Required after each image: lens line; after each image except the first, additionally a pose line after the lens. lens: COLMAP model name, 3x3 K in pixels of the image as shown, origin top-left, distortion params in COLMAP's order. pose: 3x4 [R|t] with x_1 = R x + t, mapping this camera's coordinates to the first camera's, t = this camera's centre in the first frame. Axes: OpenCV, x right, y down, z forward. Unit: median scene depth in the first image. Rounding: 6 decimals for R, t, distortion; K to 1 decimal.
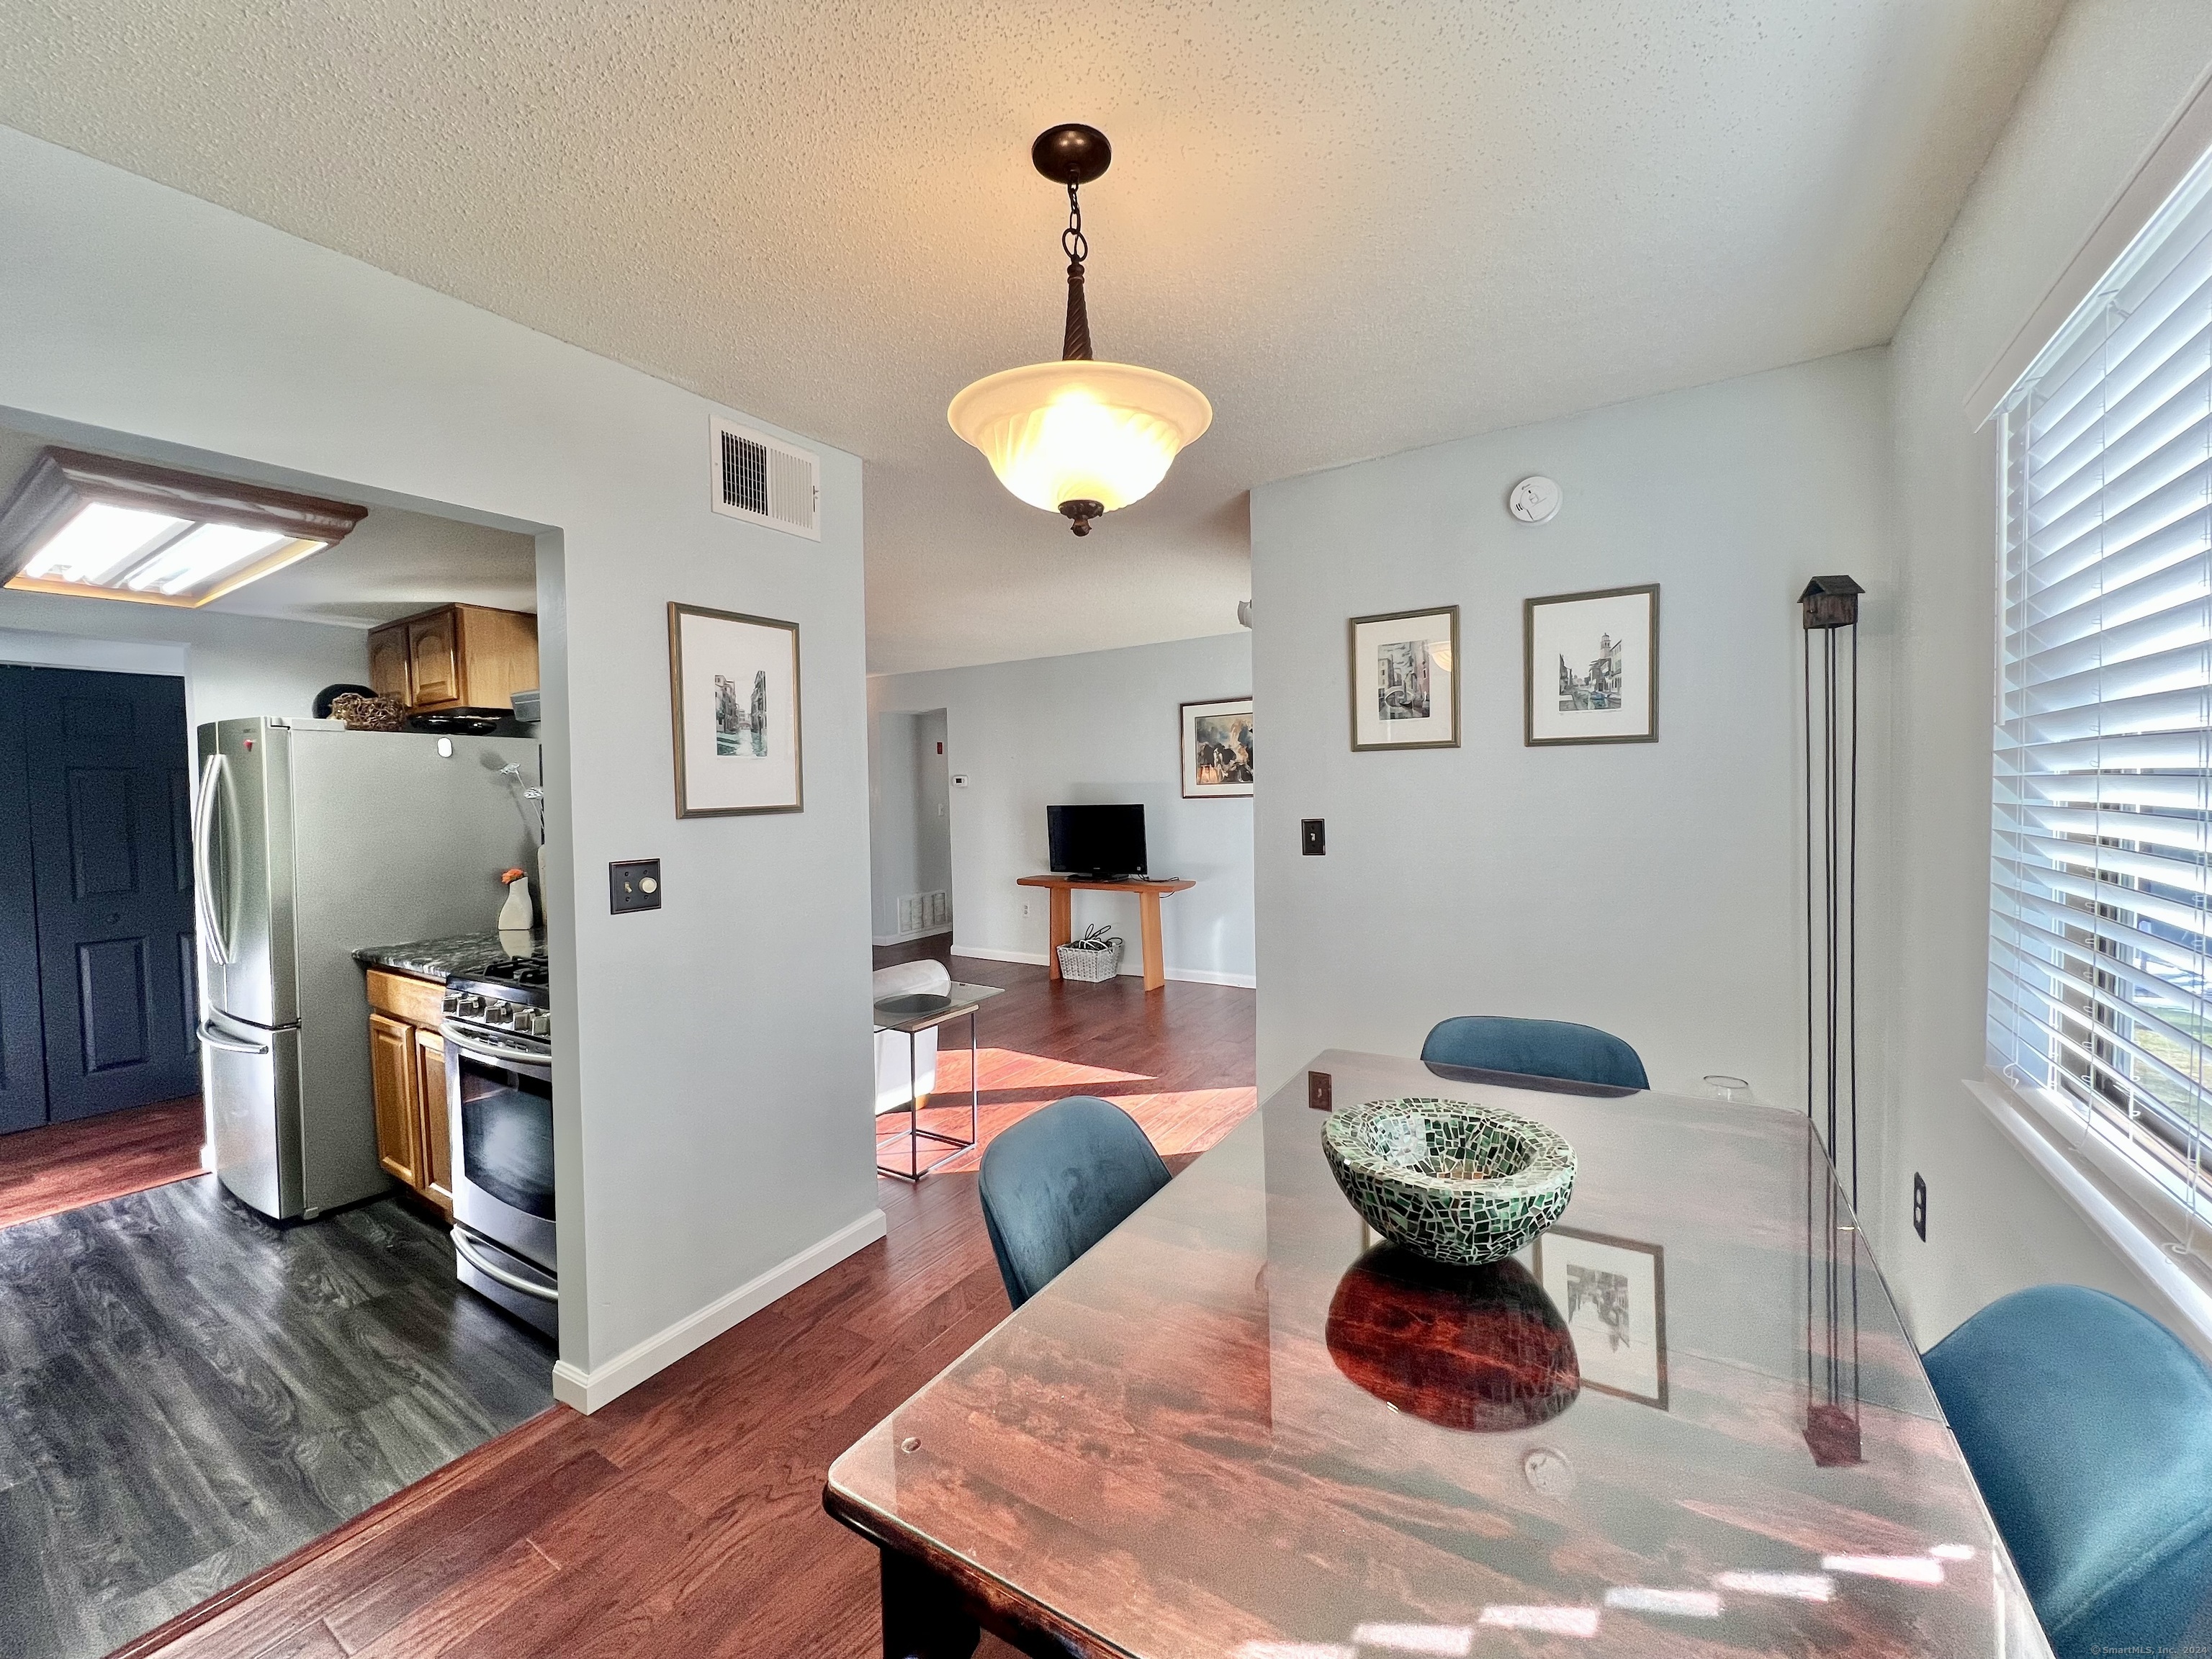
lens RADIAL K [[896.2, 0, 1120.8], [0, 896.2, 817.7], [0, 0, 1]] dist [-0.000977, -0.000140]
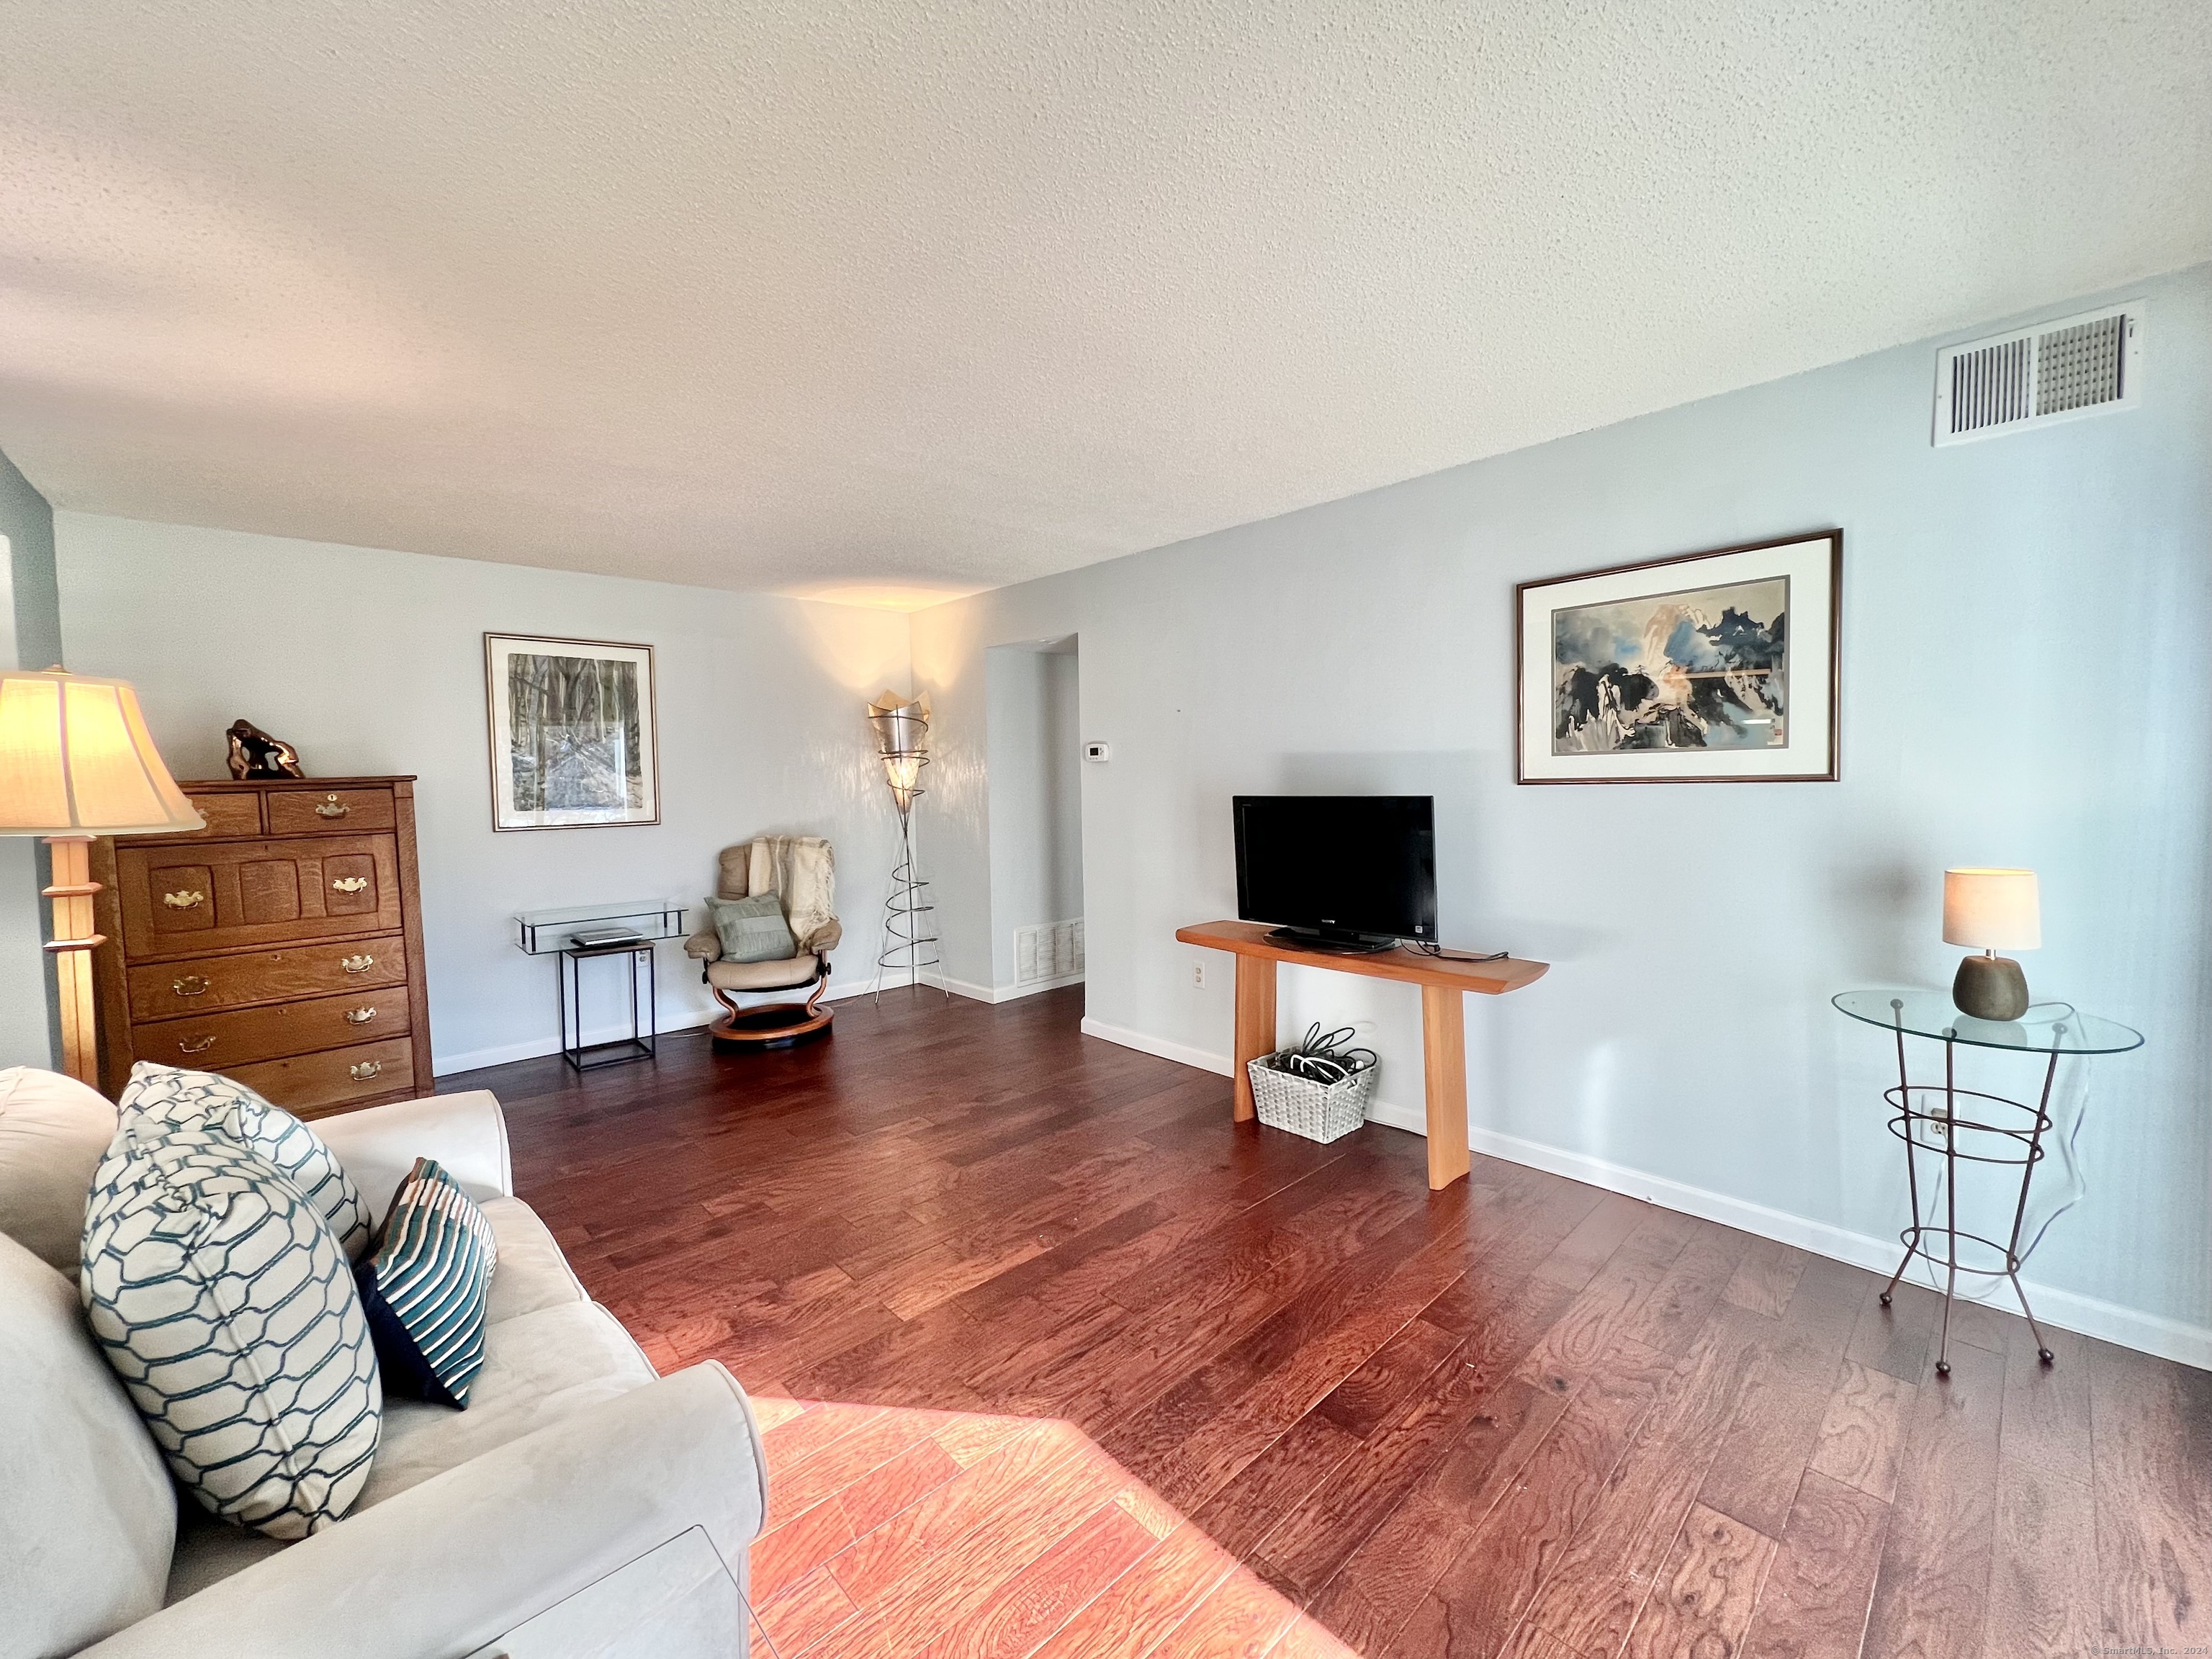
lens RADIAL K [[886.7, 0, 1101.3], [0, 886.7, 822.6], [0, 0, 1]] dist [-0.000741, 0.000047]
pose [[0.963808, 0.018692, -0.265941, -0.019110], [-0.010515, 0.999428, 0.032137, -0.014181], [0.266389, -0.028177, 0.963454, 0.495603]]
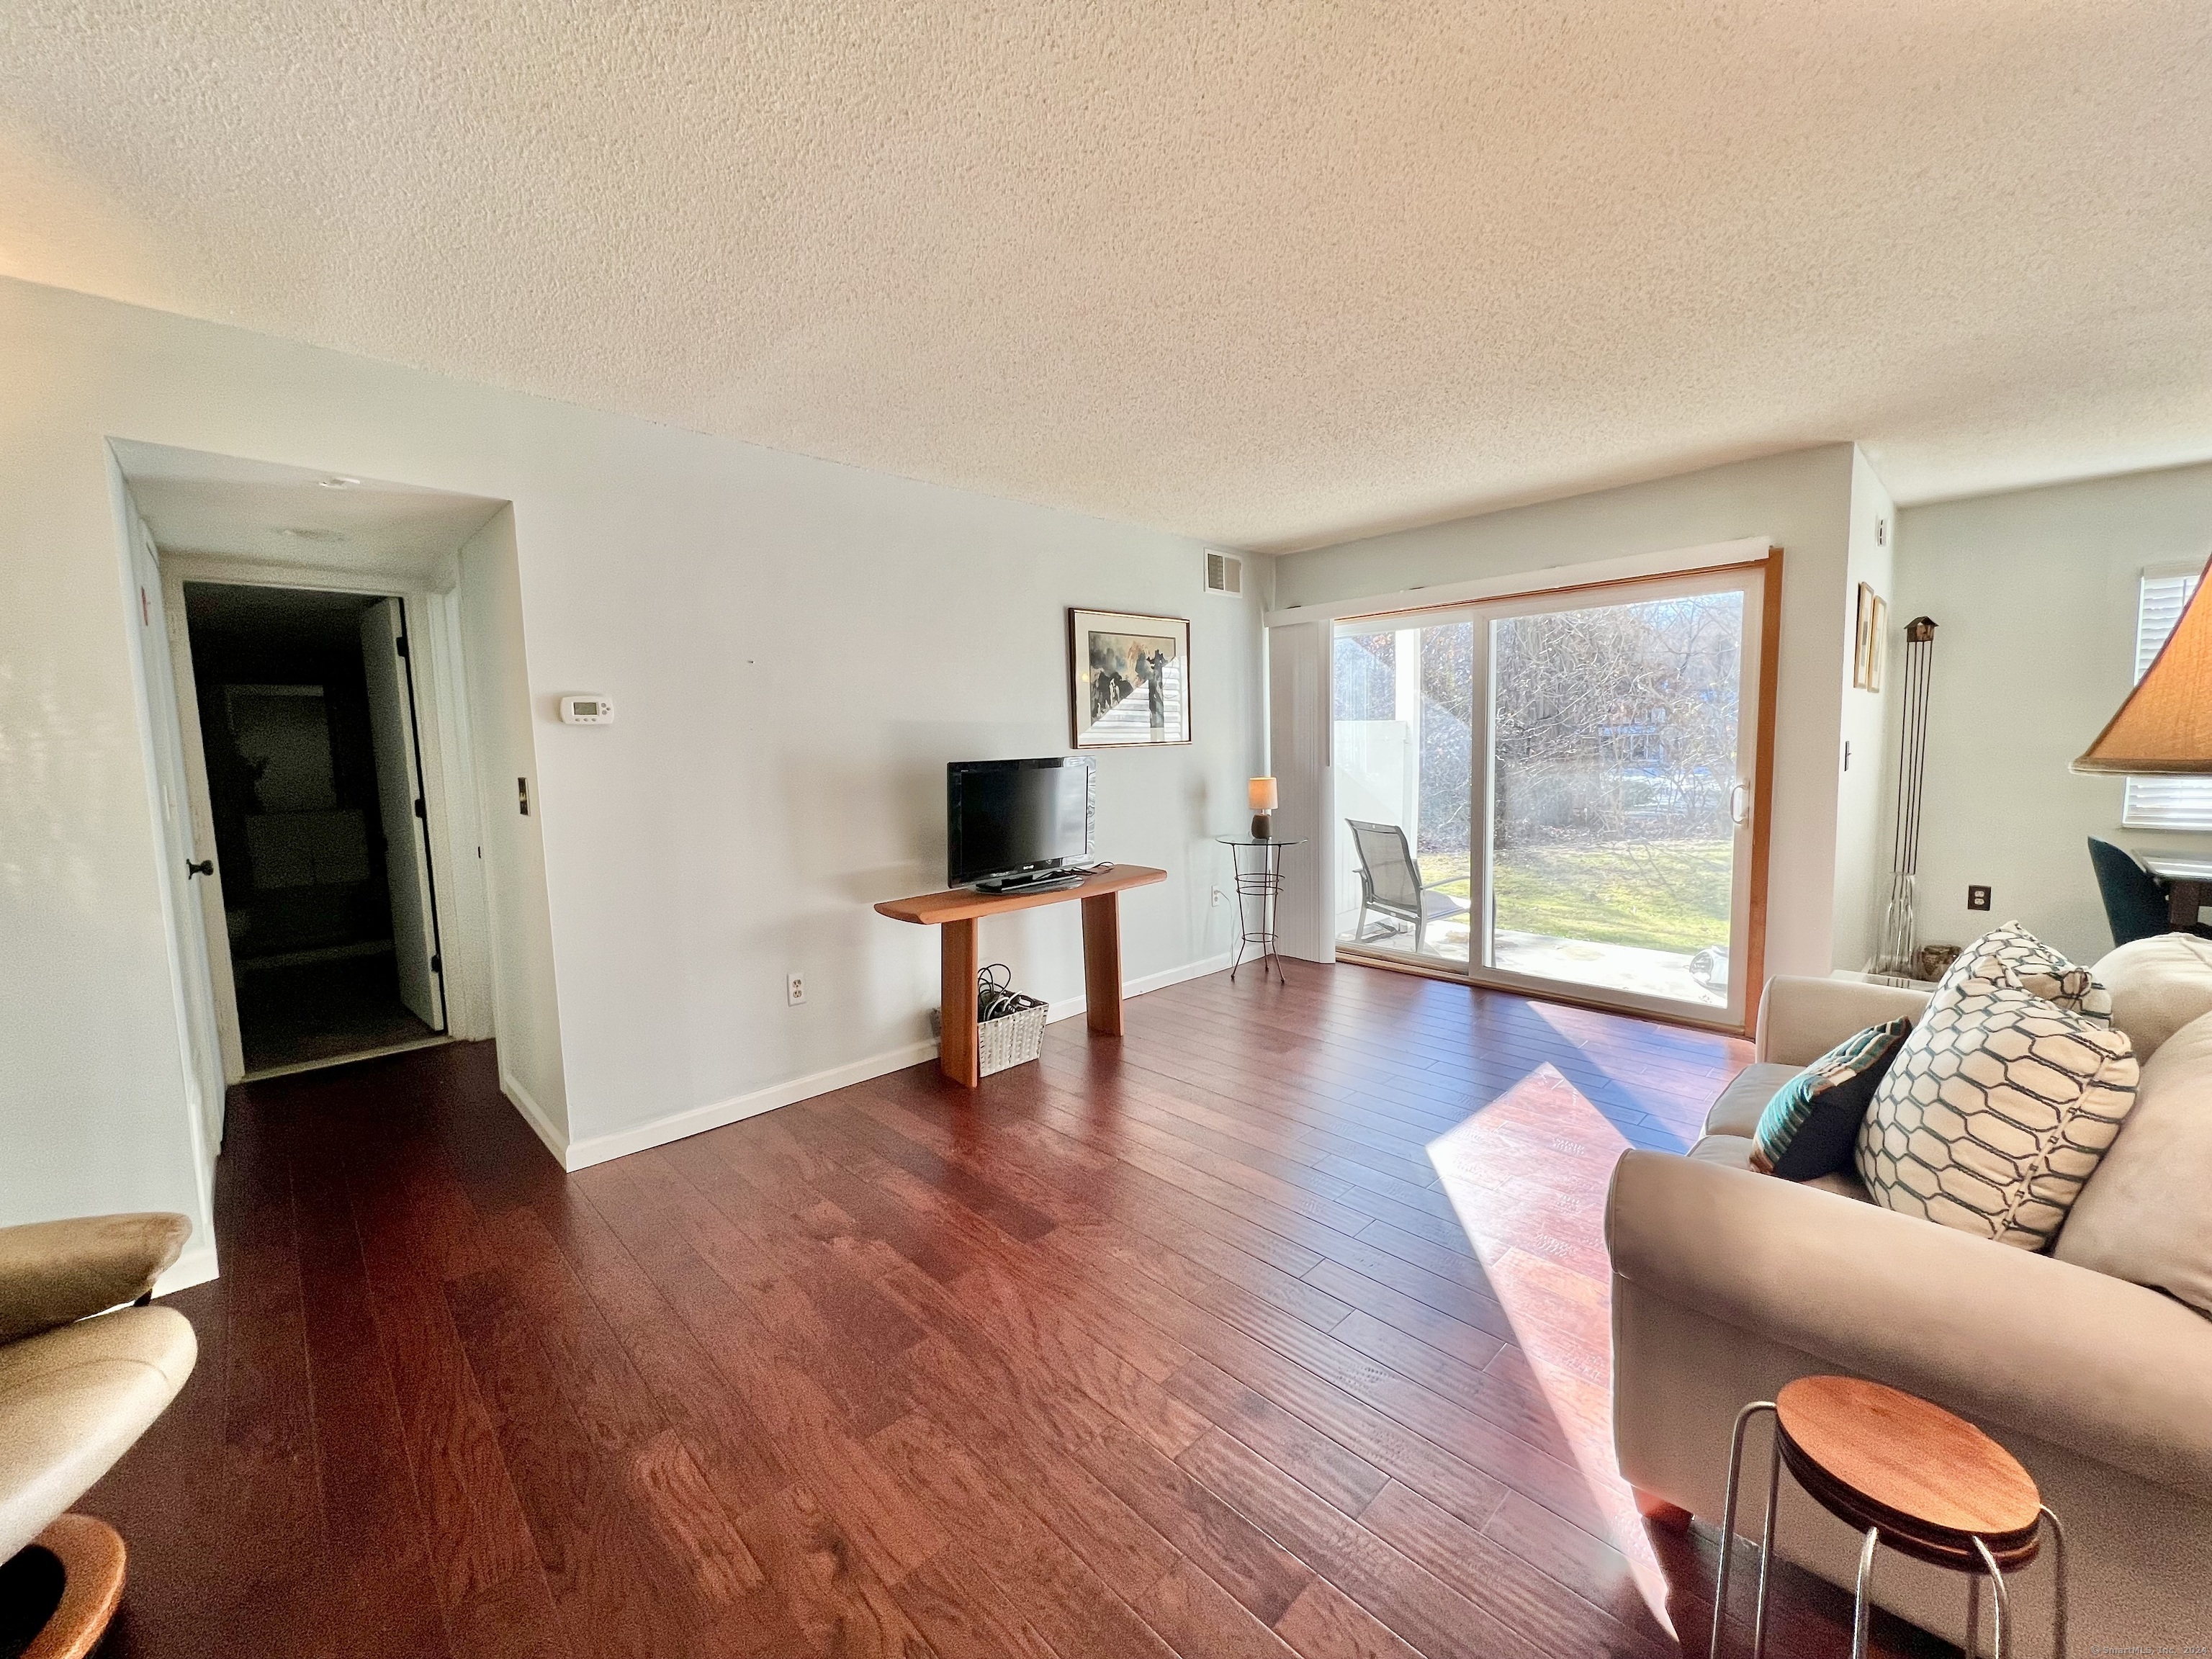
lens RADIAL K [[866.7, 0, 1097.1], [0, 866.7, 830.0], [0, 0, 1]] dist [0.001265, 0.000076]
pose [[0.260319, -0.081215, 0.962101, -0.583312], [0.047453, 0.996328, 0.071265, -0.005906], [-0.964356, 0.027104, 0.263217, 0.831566]]
